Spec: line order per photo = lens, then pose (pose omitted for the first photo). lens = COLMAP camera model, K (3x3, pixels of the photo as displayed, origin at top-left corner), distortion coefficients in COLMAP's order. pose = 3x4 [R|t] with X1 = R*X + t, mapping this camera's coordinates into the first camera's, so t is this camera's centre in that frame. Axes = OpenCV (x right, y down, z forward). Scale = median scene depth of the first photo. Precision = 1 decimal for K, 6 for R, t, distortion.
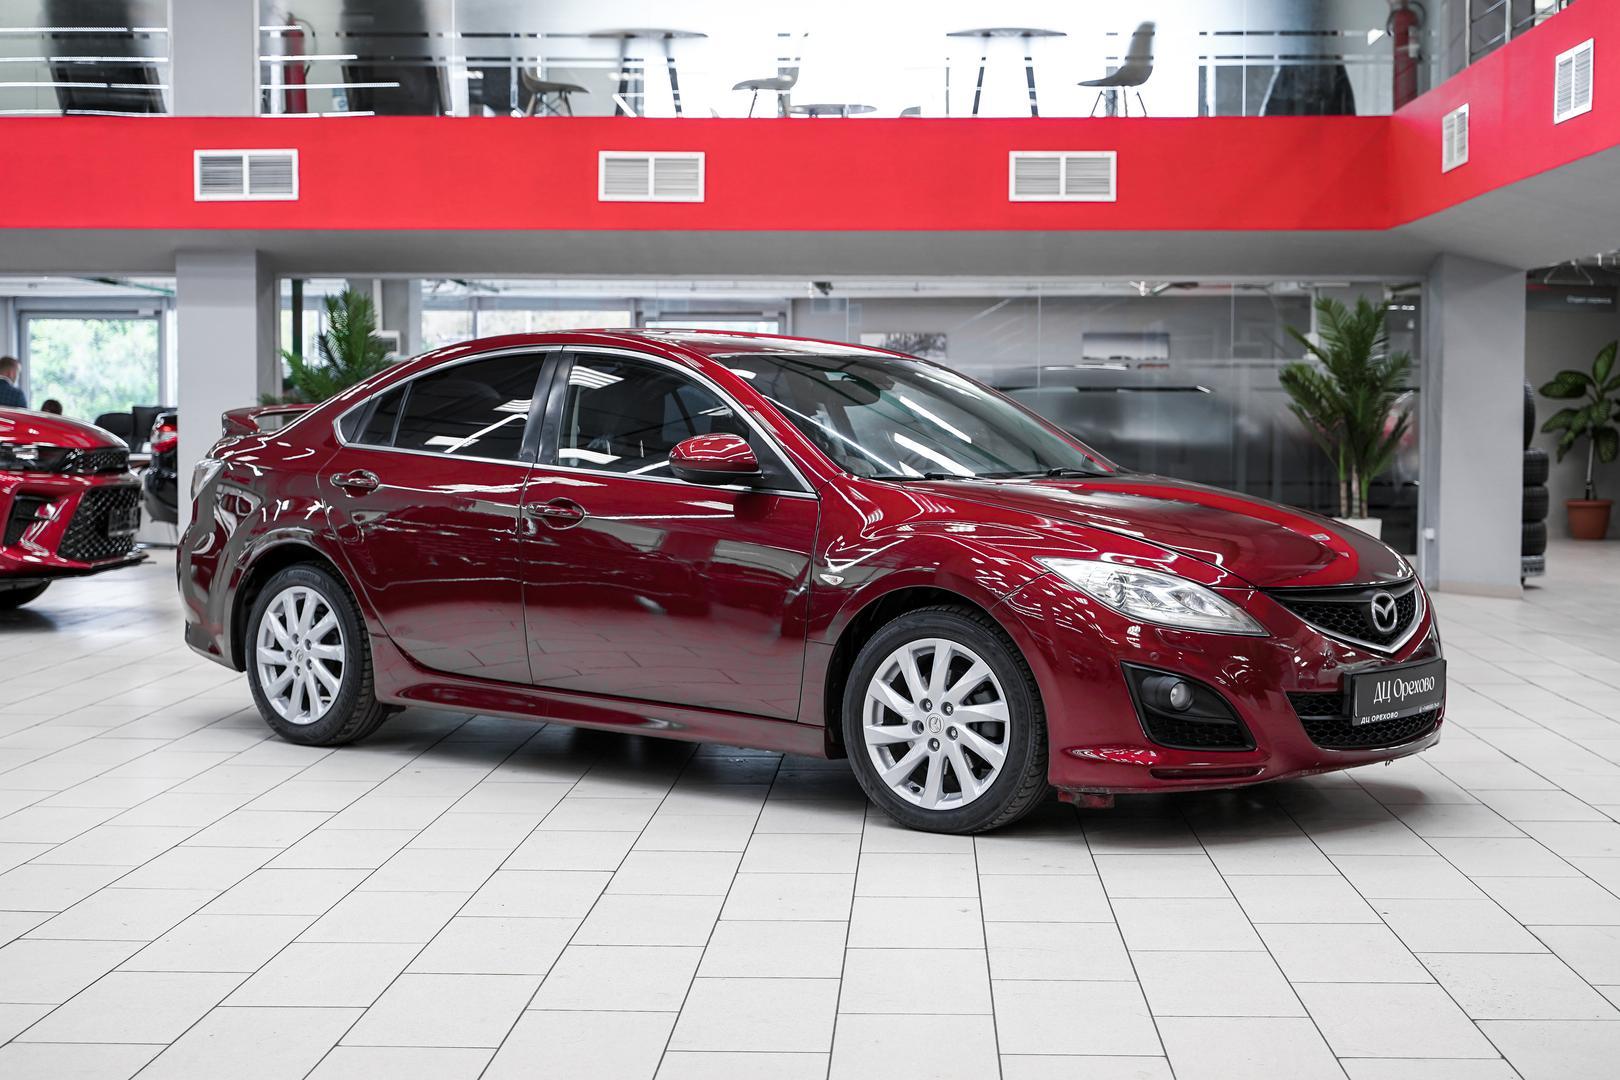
lens RADIAL K [[2483.6, 0, 819.7], [0, 2483.6, 548.1], [0, 0, 1]] dist [-0.028959, 0.000000]
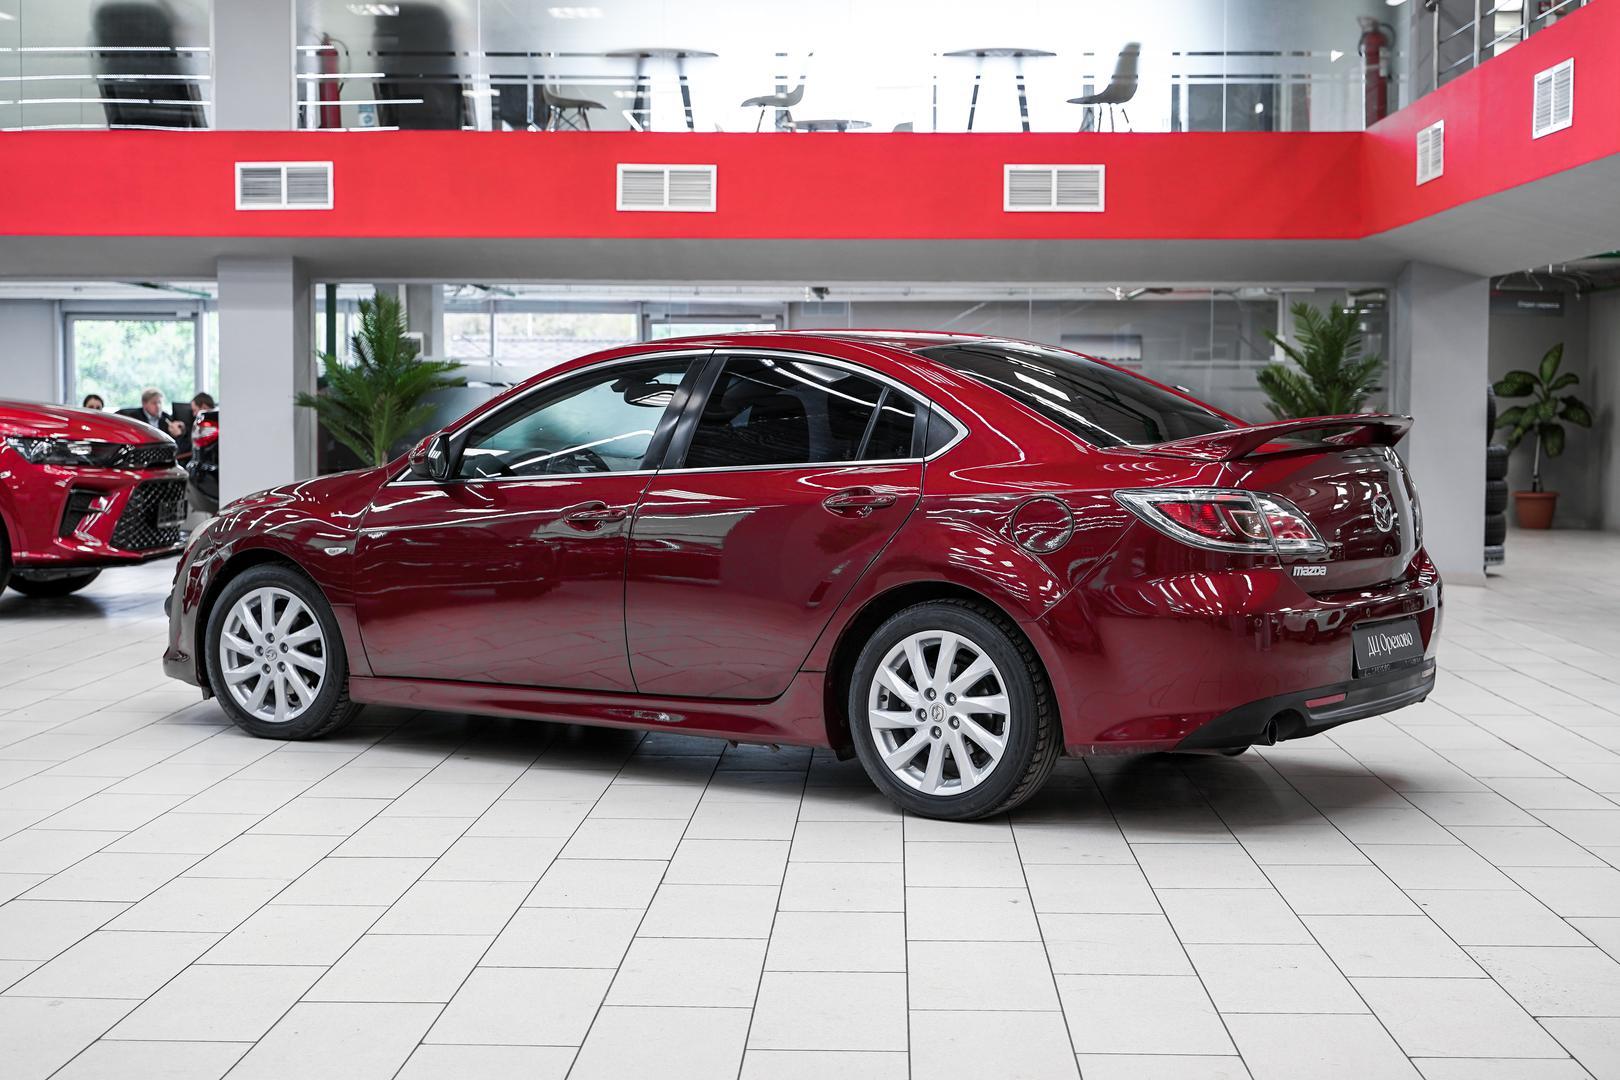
lens RADIAL K [[2308.1, 0, 799.3], [0, 2308.1, 526.7], [0, 0, 1]] dist [-0.028102, 0.000000]
pose [[0.999999, 0.001377, -0.000427, -0.009860], [-0.001379, 0.999995, -0.002800, -0.002098], [0.000423, 0.002800, 0.999996, 0.013993]]
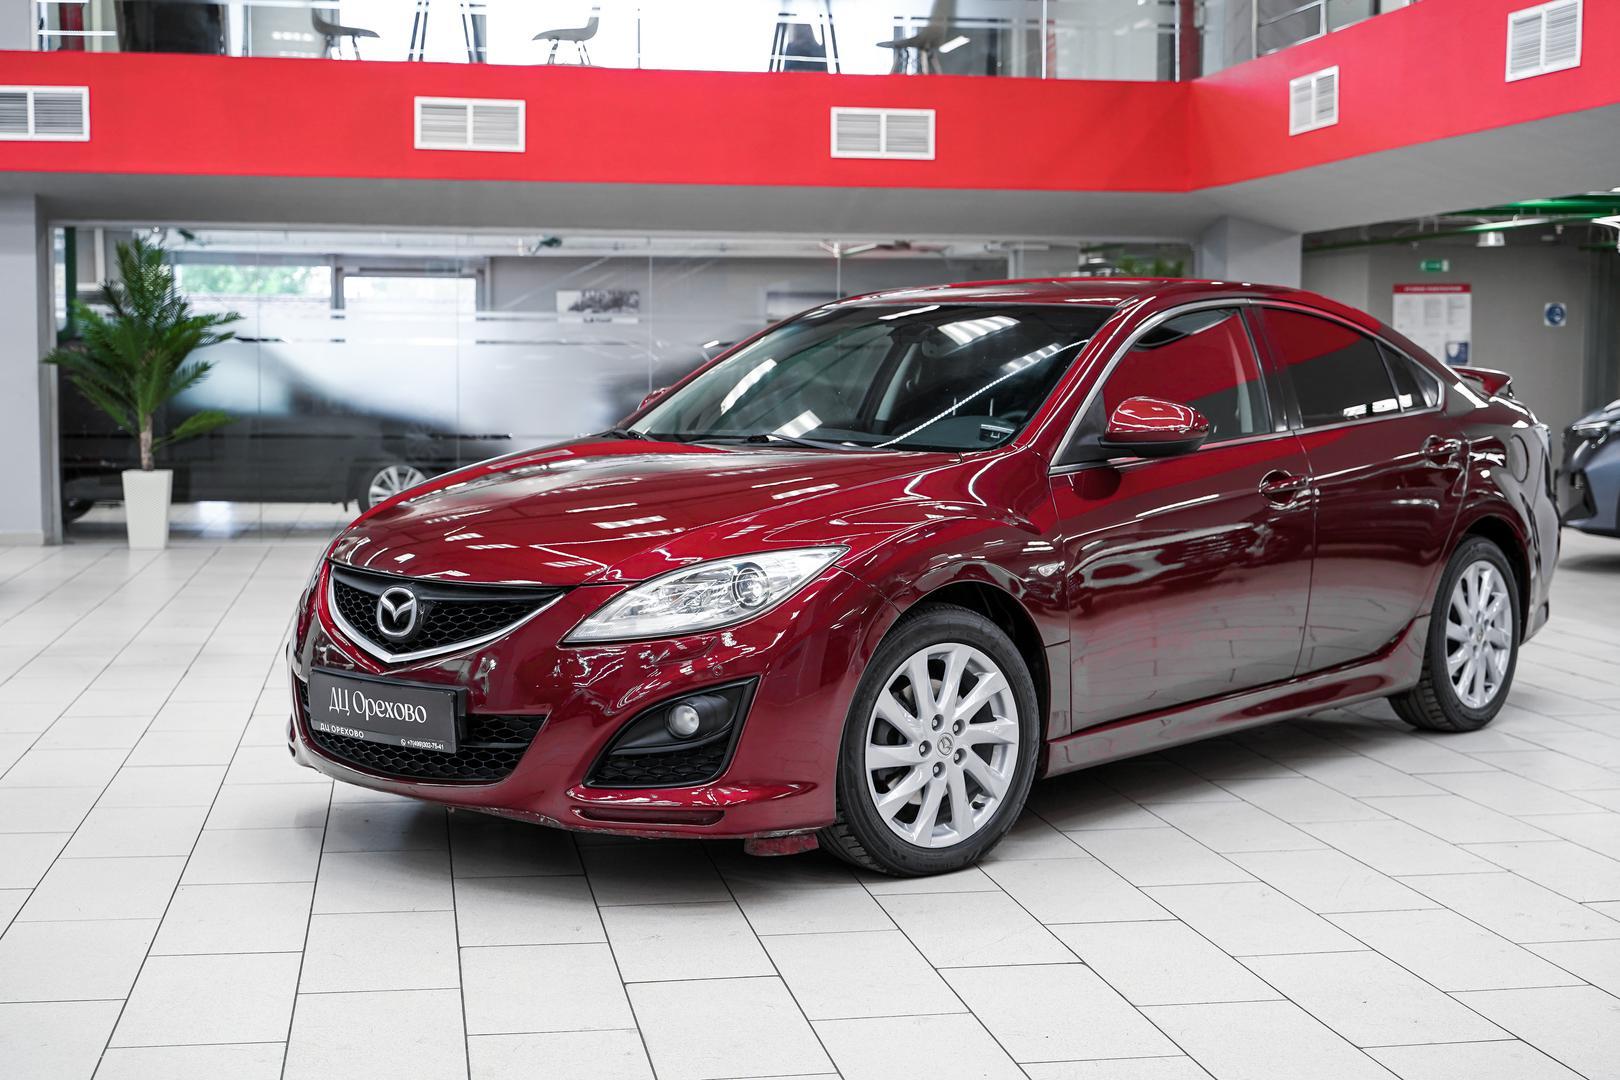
lens RADIAL K [[2146.7, 0, 807.3], [0, 2146.7, 527.8], [0, 0, 1]] dist [-0.032276, 0.000000]
pose [[0.980547, -0.012887, 0.195862, -0.098644], [0.008403, 0.999684, 0.023706, -0.010416], [-0.196106, -0.021599, 0.980345, 0.142793]]
